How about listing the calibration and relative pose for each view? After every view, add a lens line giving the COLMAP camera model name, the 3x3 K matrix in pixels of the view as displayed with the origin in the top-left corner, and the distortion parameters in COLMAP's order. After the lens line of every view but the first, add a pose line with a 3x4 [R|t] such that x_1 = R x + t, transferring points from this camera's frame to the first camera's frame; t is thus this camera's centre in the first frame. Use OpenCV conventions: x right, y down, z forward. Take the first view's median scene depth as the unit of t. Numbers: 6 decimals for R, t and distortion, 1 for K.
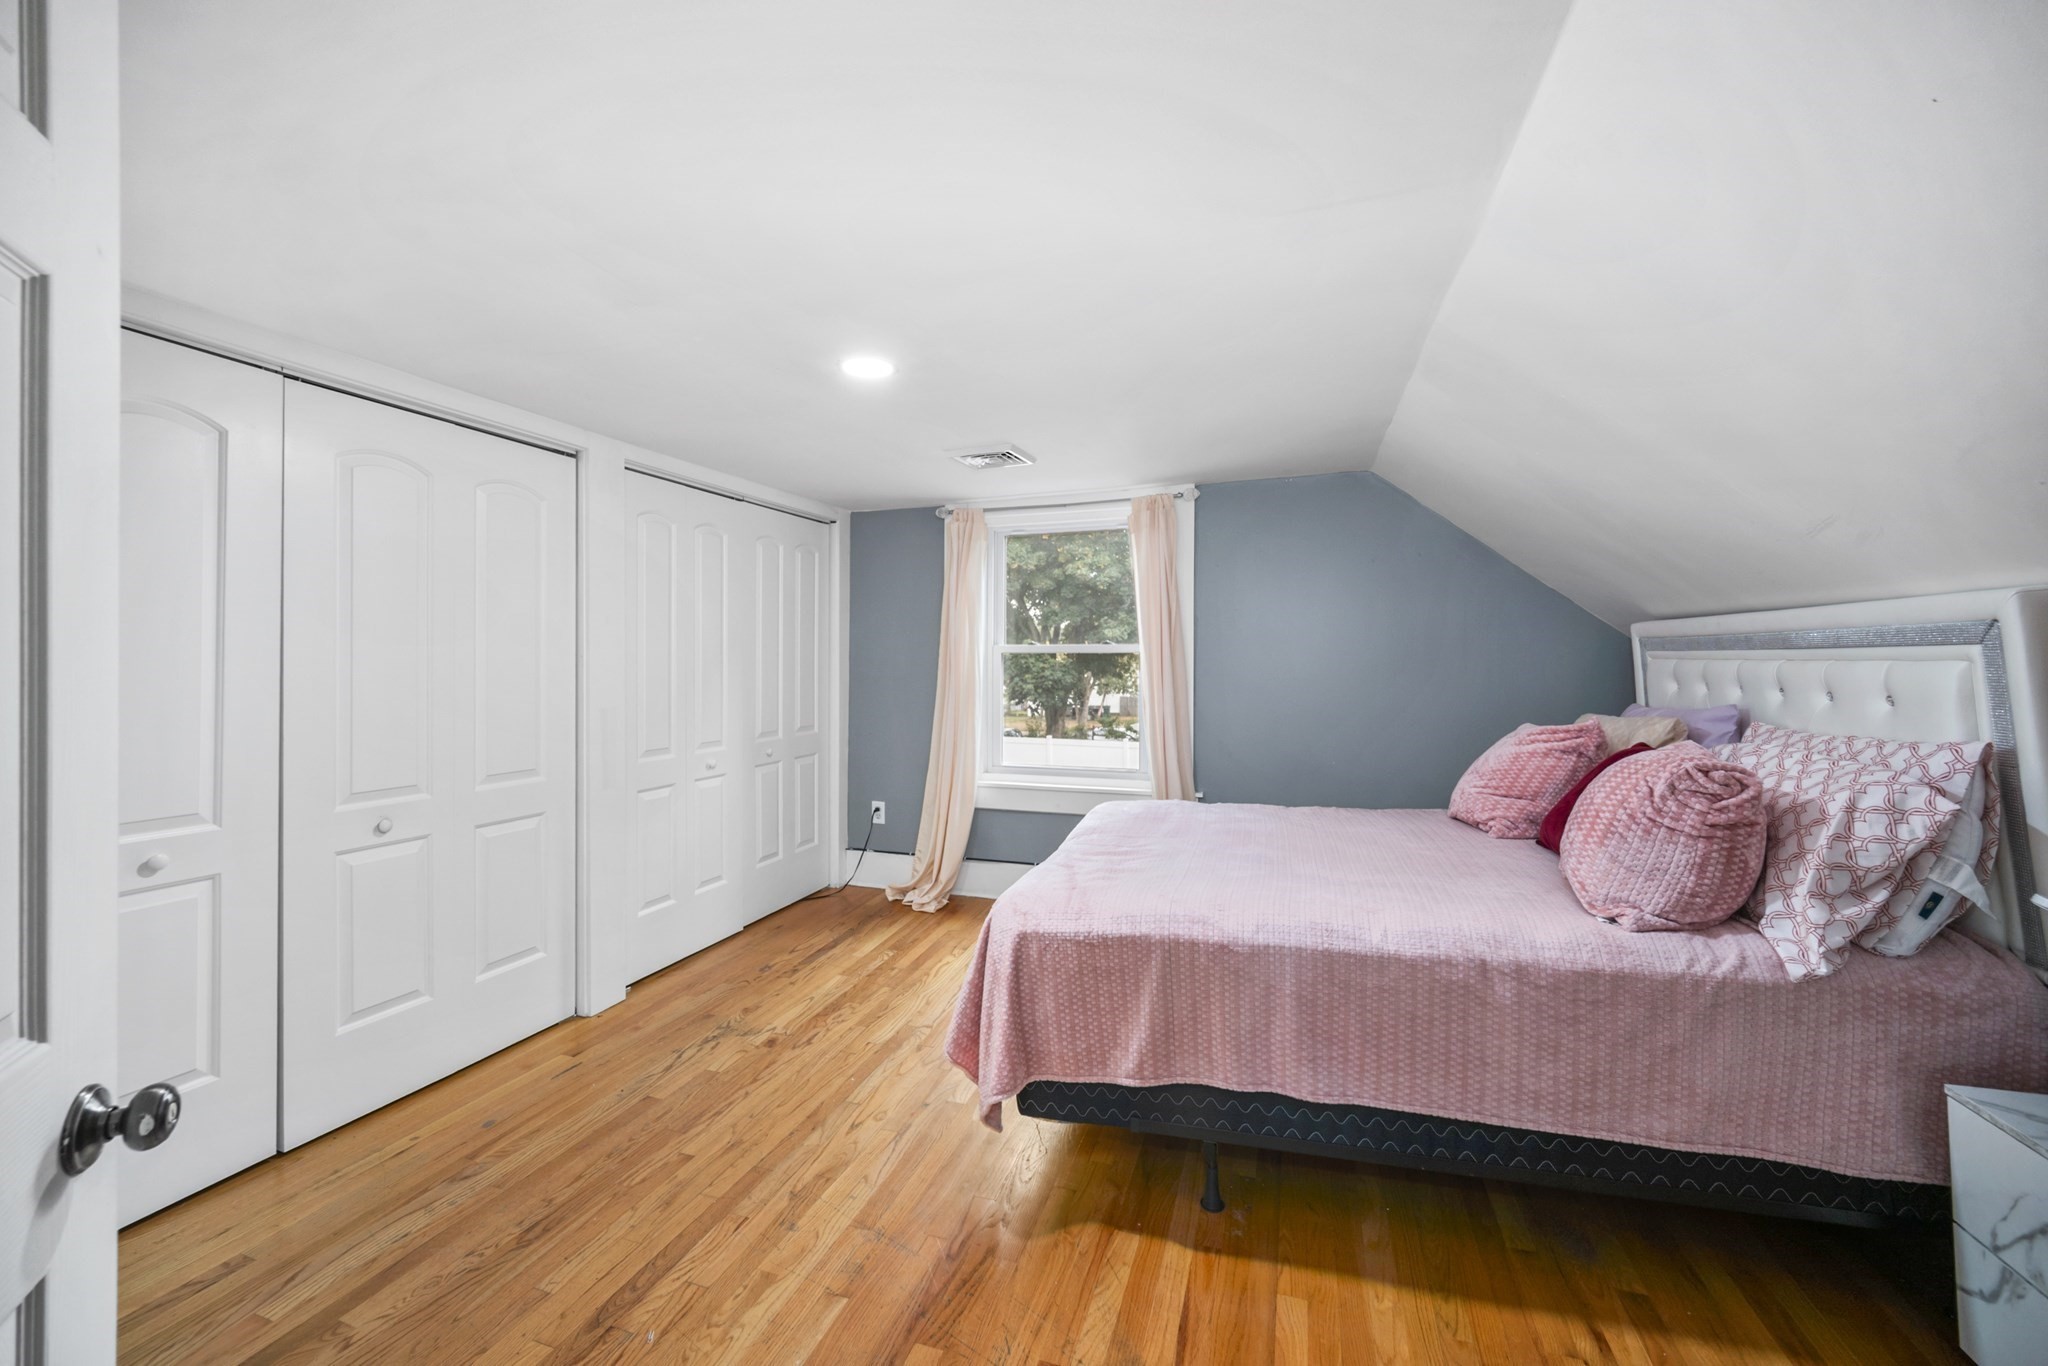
lens RADIAL K [[835.1, 0, 1021.1], [0, 835.1, 649.7], [0, 0, 1]] dist [-0.000606, 0.000327]
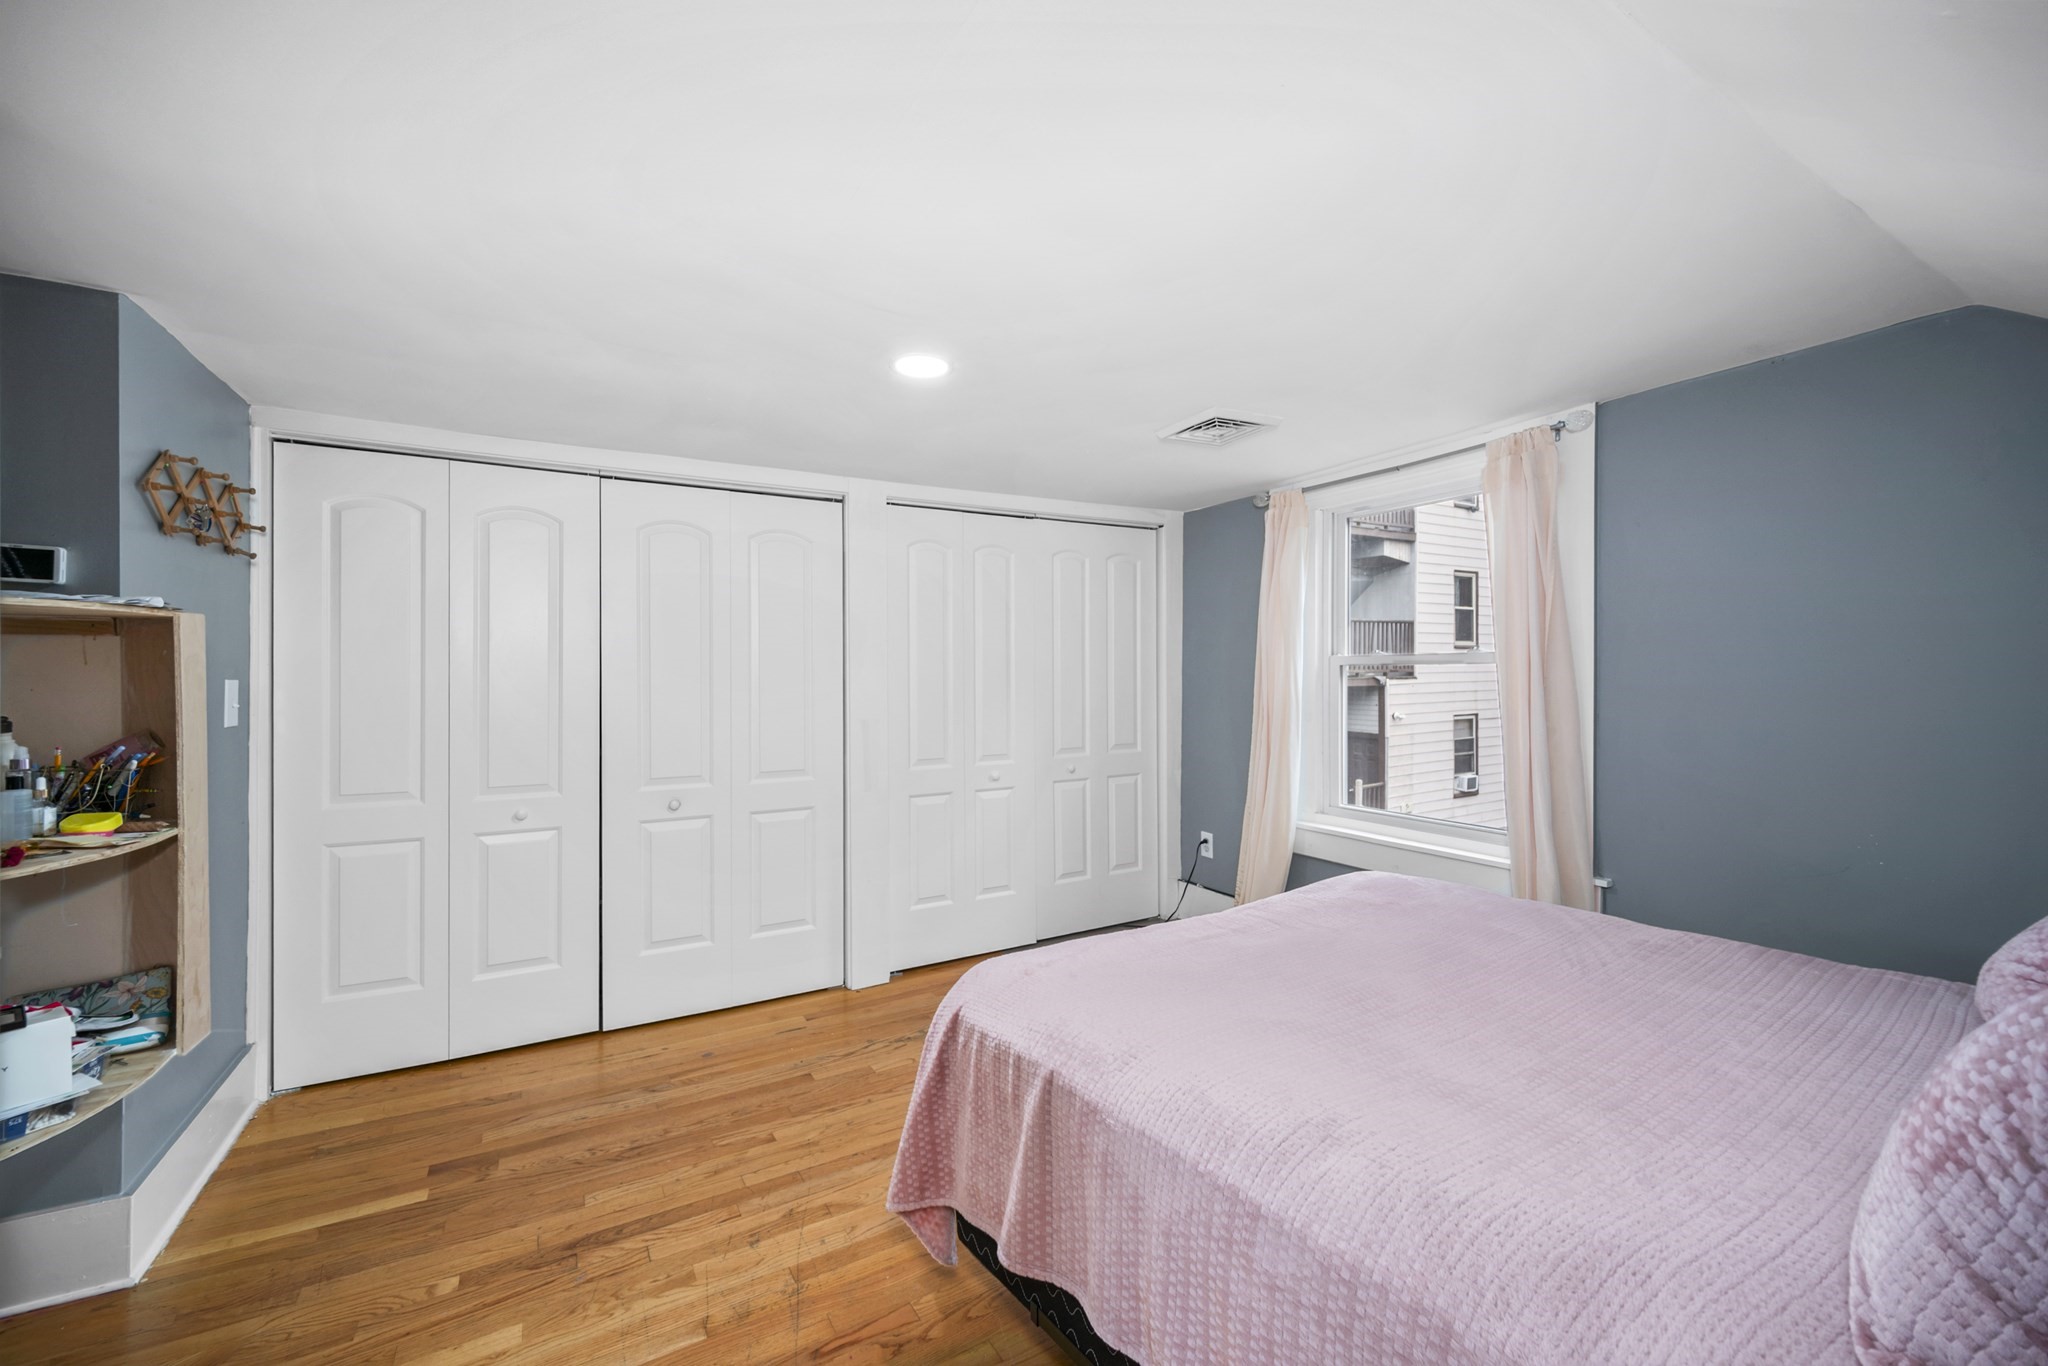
lens RADIAL K [[840.5, 0, 1034.6], [0, 840.5, 660.0], [0, 0, 1]] dist [0.001047, 0.000064]
pose [[0.750958, -0.012551, -0.660231, 0.523048], [0.014753, 0.999889, -0.002228, -0.006816], [0.660186, -0.008067, 0.751059, 0.365134]]
